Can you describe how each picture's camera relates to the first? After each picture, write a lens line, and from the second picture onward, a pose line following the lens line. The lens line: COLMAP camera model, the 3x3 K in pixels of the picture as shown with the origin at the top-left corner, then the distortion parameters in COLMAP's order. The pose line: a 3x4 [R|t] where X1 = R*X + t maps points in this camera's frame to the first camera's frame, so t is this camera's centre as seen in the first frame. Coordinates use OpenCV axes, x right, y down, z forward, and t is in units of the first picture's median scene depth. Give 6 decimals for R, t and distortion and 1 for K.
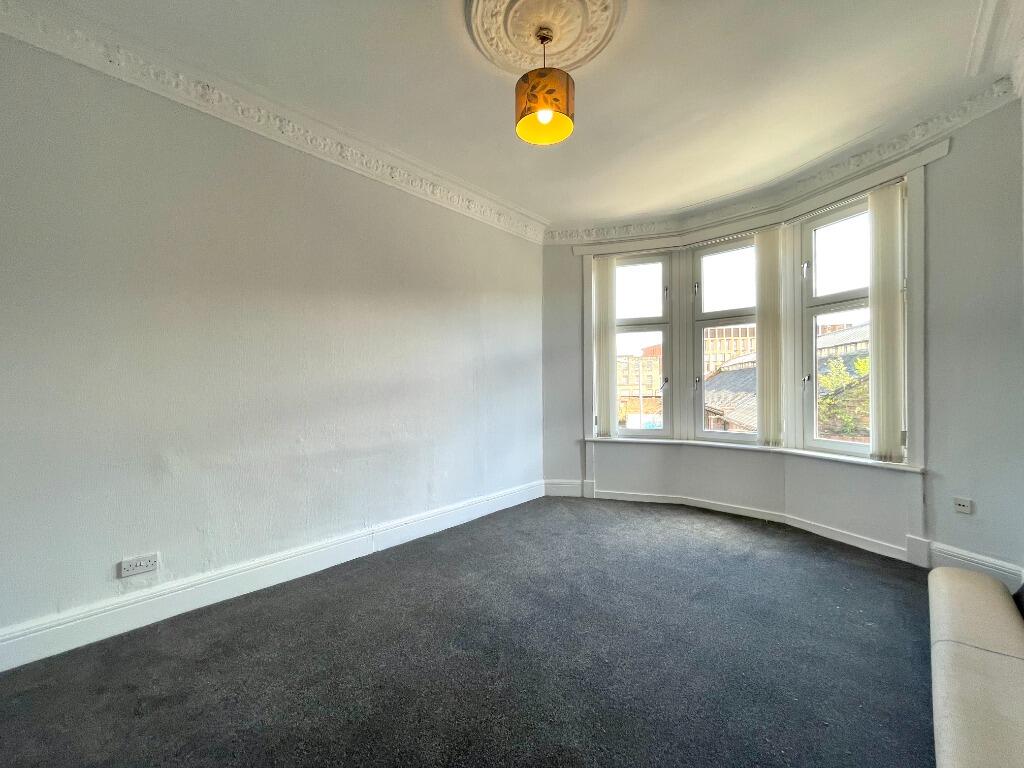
lens RADIAL K [[413.5, 0, 515.5], [0, 413.5, 391.3], [0, 0, 1]] dist [0.000289, -0.000222]
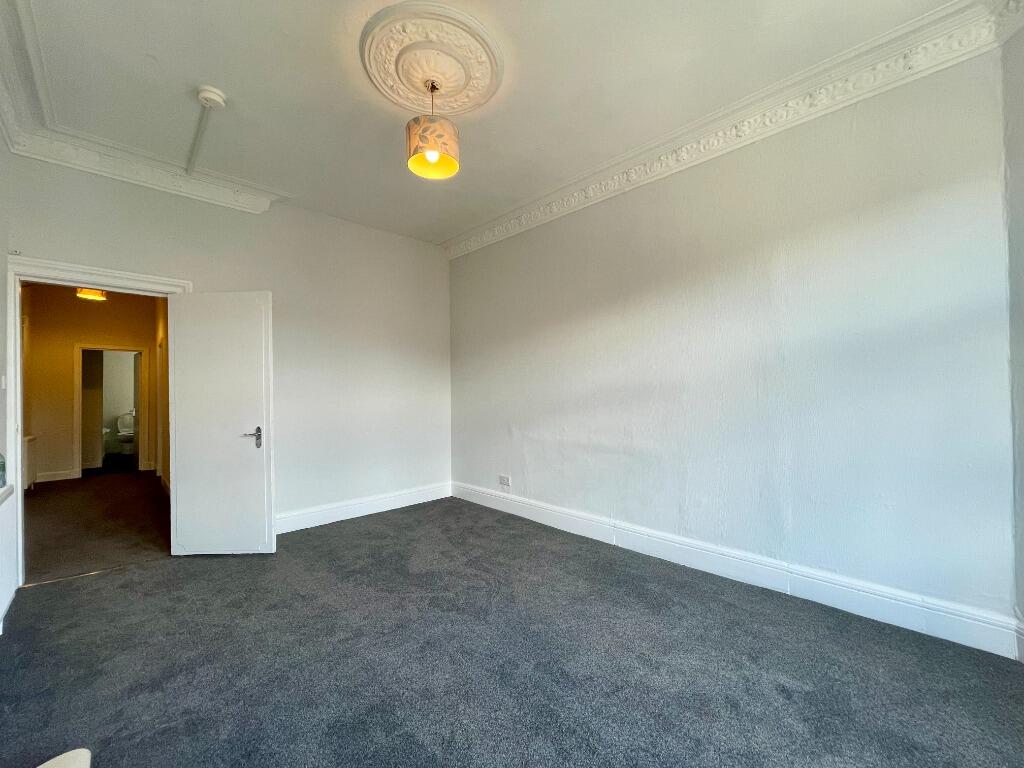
lens RADIAL K [[413.5, 0, 515.5], [0, 413.5, 391.3], [0, 0, 1]] dist [0.000289, -0.000222]
pose [[-0.062614, 0.004519, -0.998028, 0.719210], [-0.001644, 0.999988, 0.004631, -0.012632], [0.998036, 0.001931, -0.062606, 0.781288]]
